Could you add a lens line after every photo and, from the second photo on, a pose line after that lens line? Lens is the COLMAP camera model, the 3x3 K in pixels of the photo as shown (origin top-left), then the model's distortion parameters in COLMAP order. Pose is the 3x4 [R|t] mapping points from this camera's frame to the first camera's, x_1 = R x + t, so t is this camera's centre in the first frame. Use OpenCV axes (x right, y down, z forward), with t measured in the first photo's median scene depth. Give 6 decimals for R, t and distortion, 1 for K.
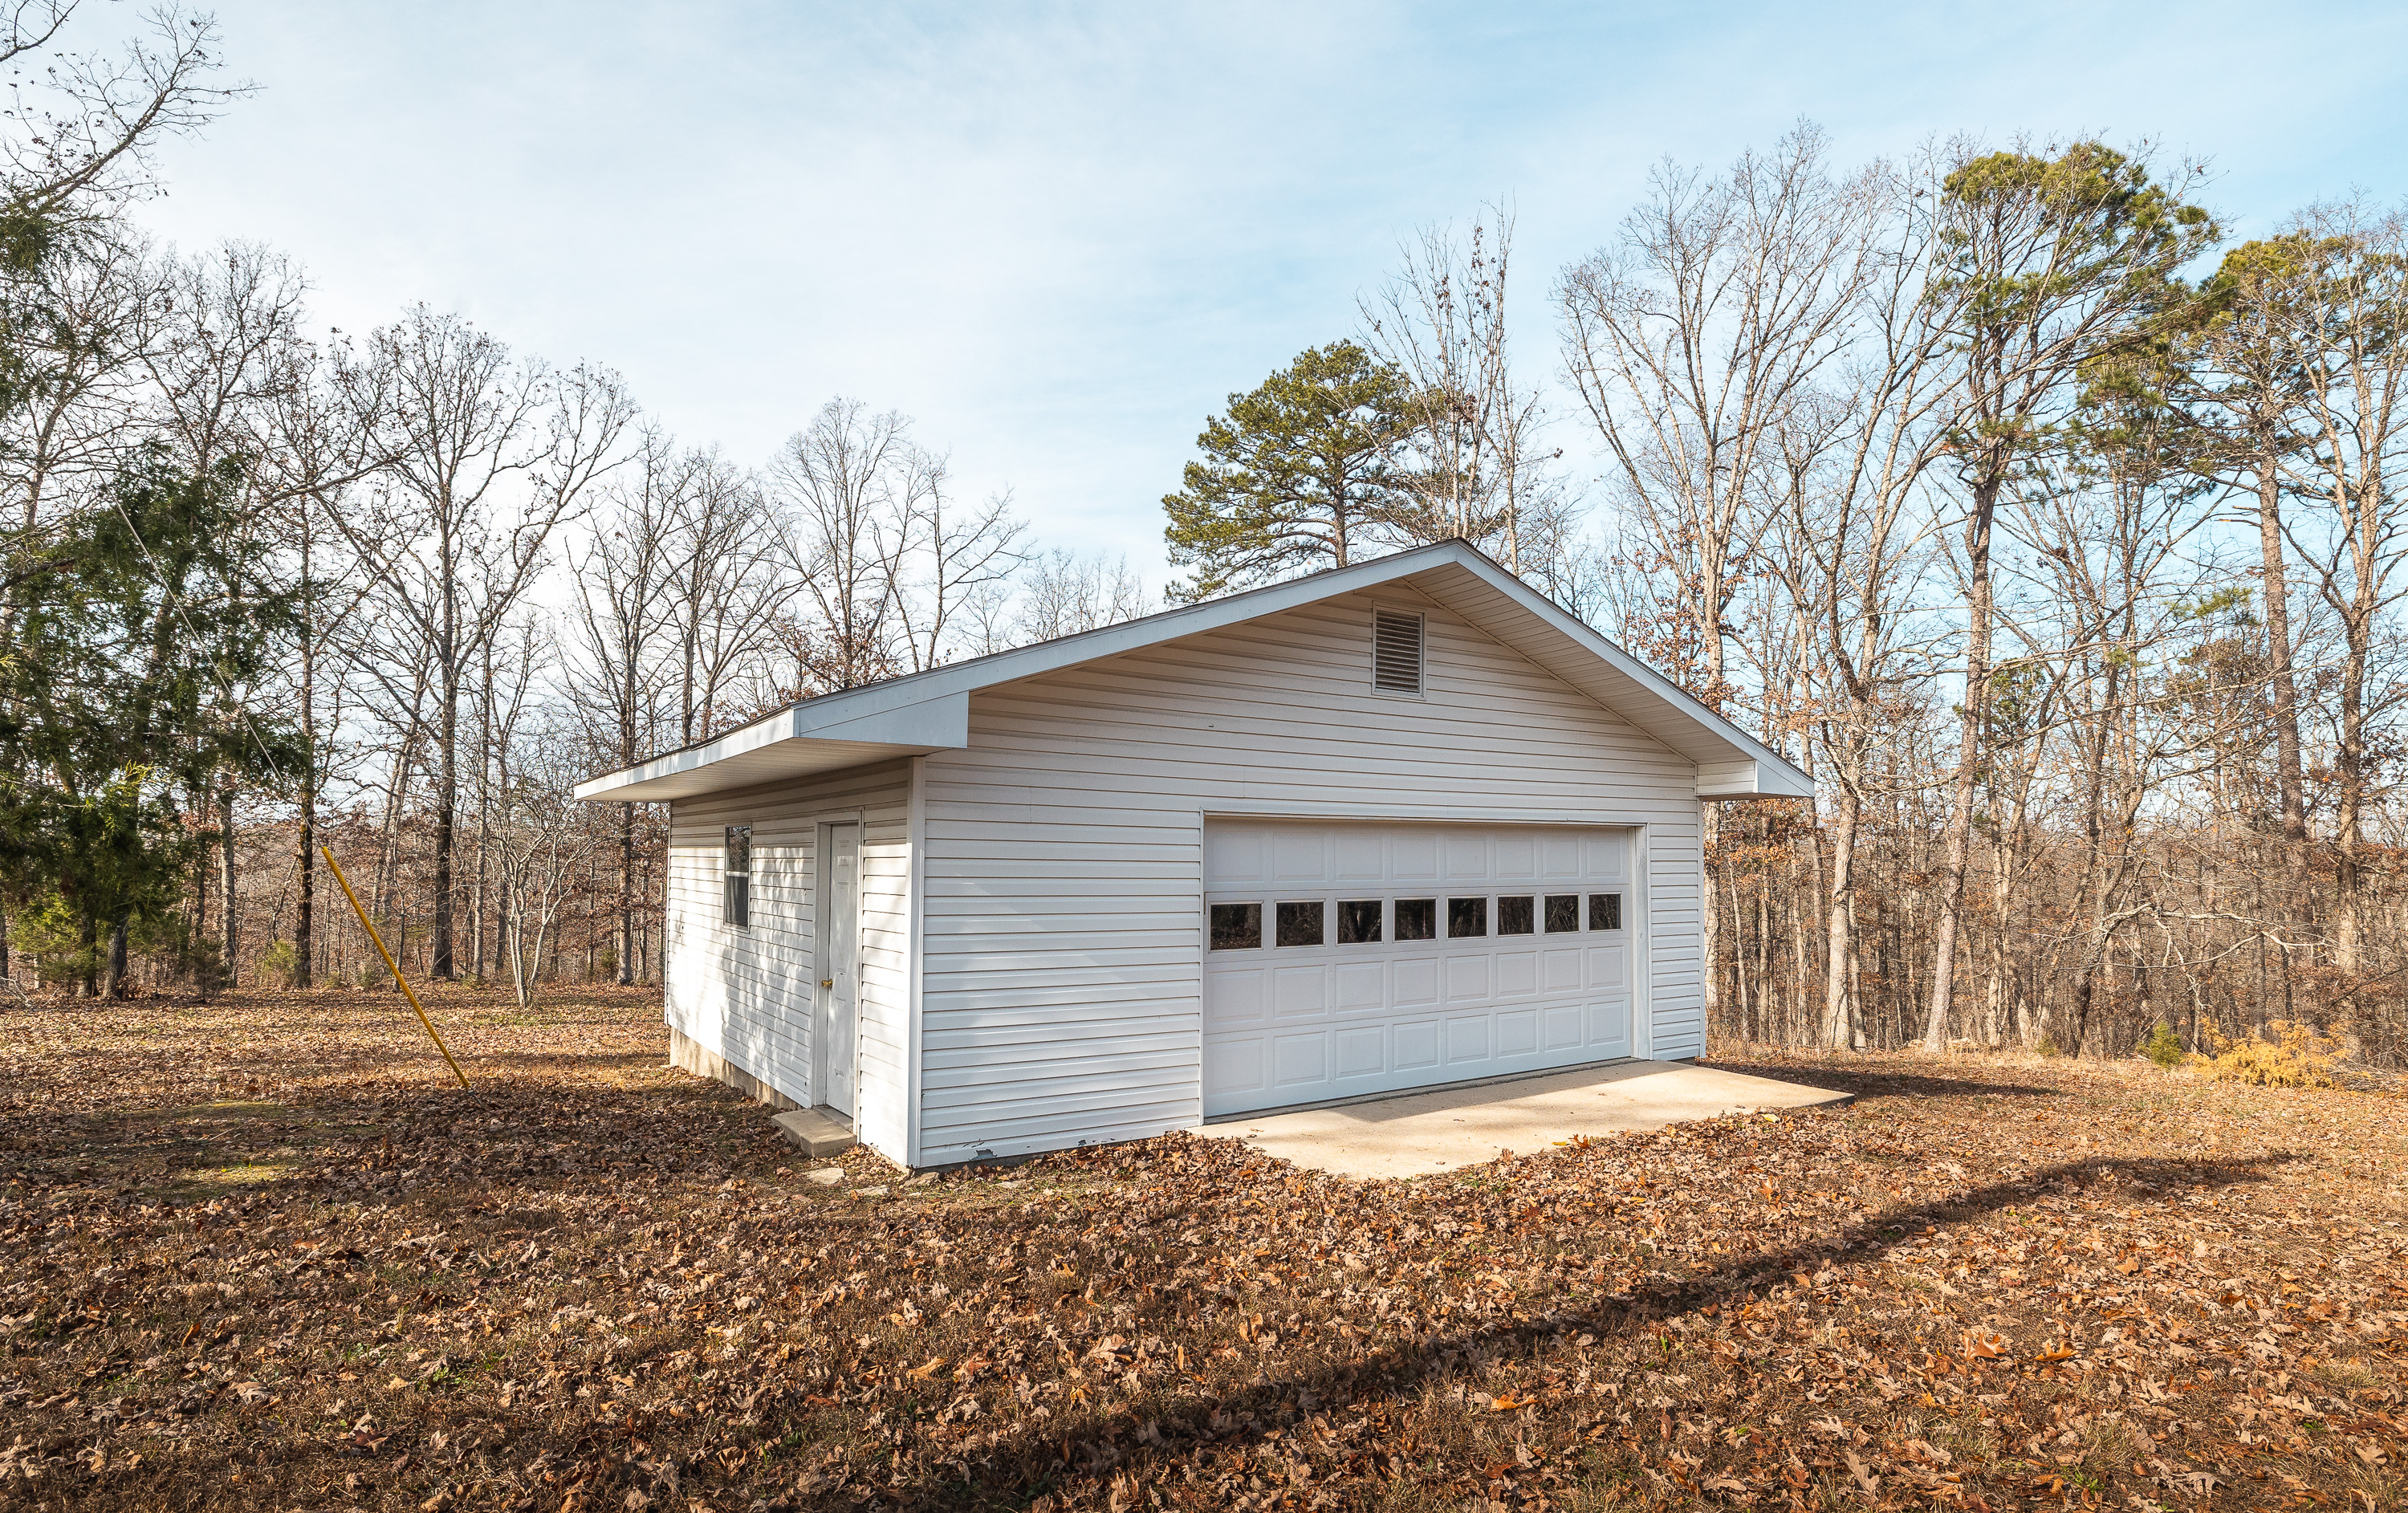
lens RADIAL K [[1248.7, 0, 1204.0], [0, 1248.7, 756.5], [0, 0, 1]] dist [0.000431, 0.000012]
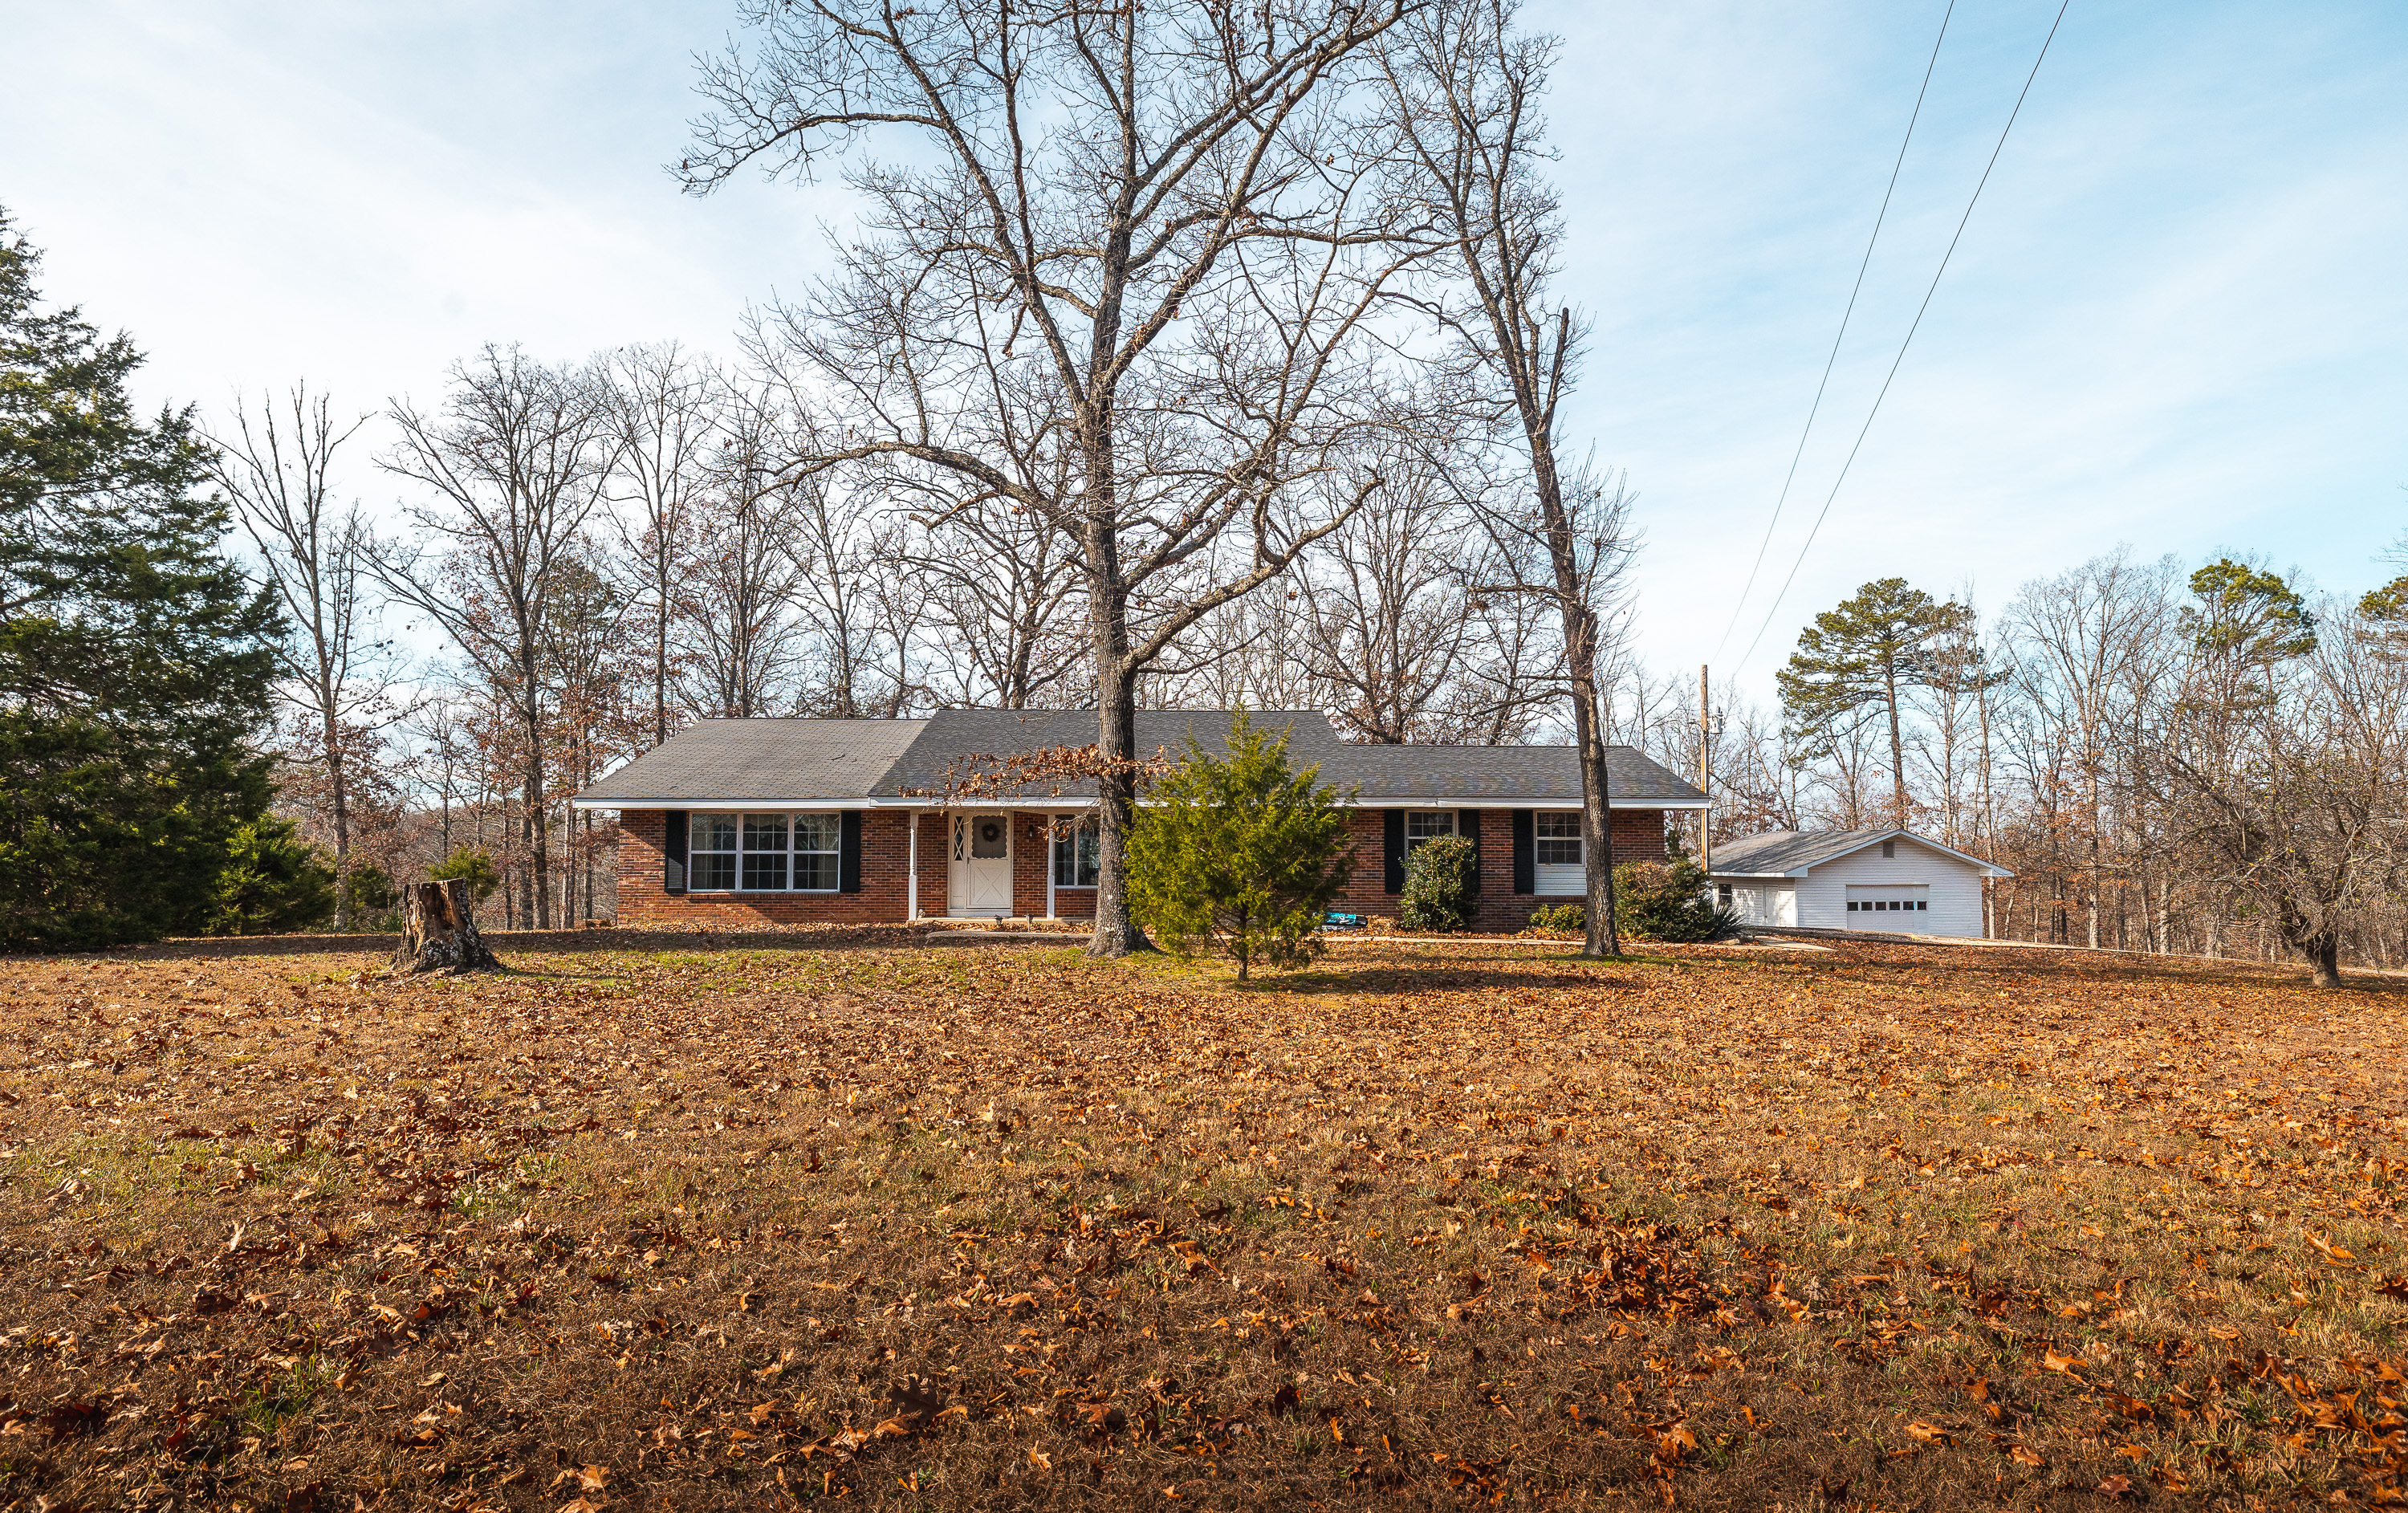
lens RADIAL K [[1313.2, 0, 1204.0], [0, 1313.2, 756.5], [0, 0, 1]] dist [-0.000029, -0.000005]
pose [[0.923085, -0.028352, -0.383549, -0.071582], [0.029679, 0.999556, -0.002458, -0.111977], [0.383449, -0.009115, 0.923517, -1.025190]]
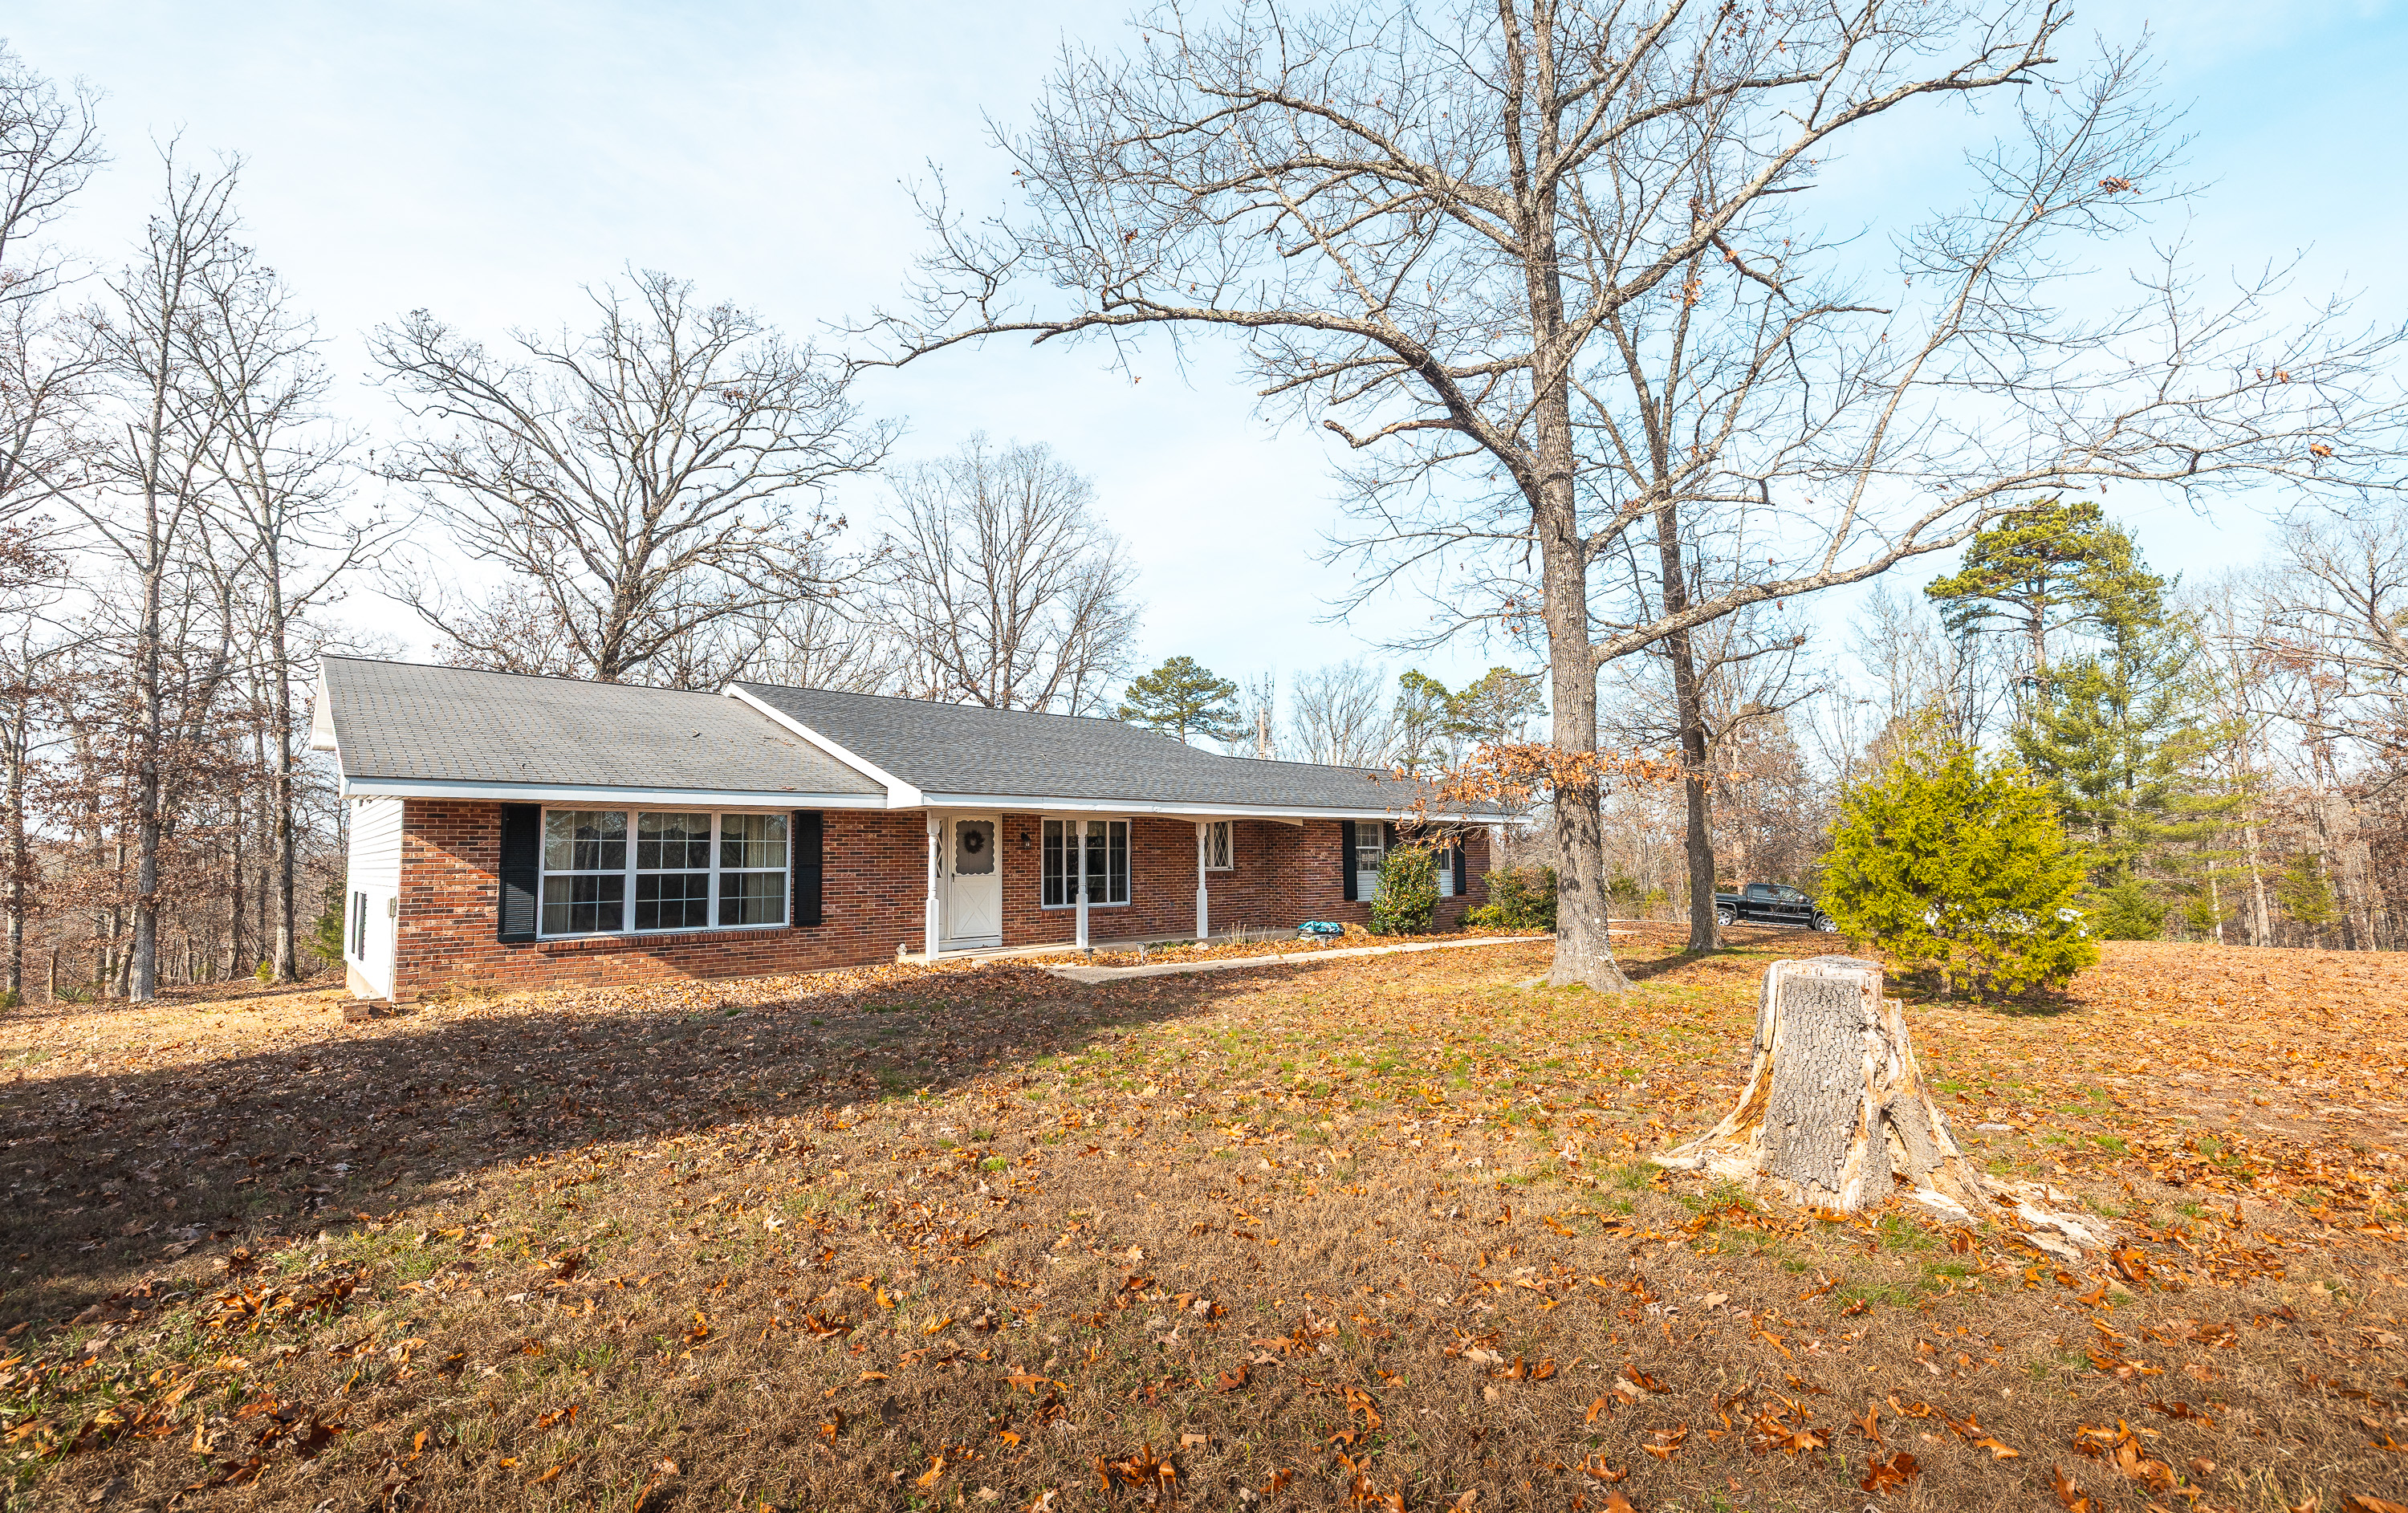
lens RADIAL K [[1027.4, 0, 1204.0], [0, 1027.4, 756.5], [0, 0, 1]] dist [-0.000668, -0.000046]
pose [[0.952079, 0.022899, 0.304994, -0.450821], [-0.018466, 0.999678, -0.017411, -0.107225], [-0.305294, 0.010944, 0.952195, -0.882067]]
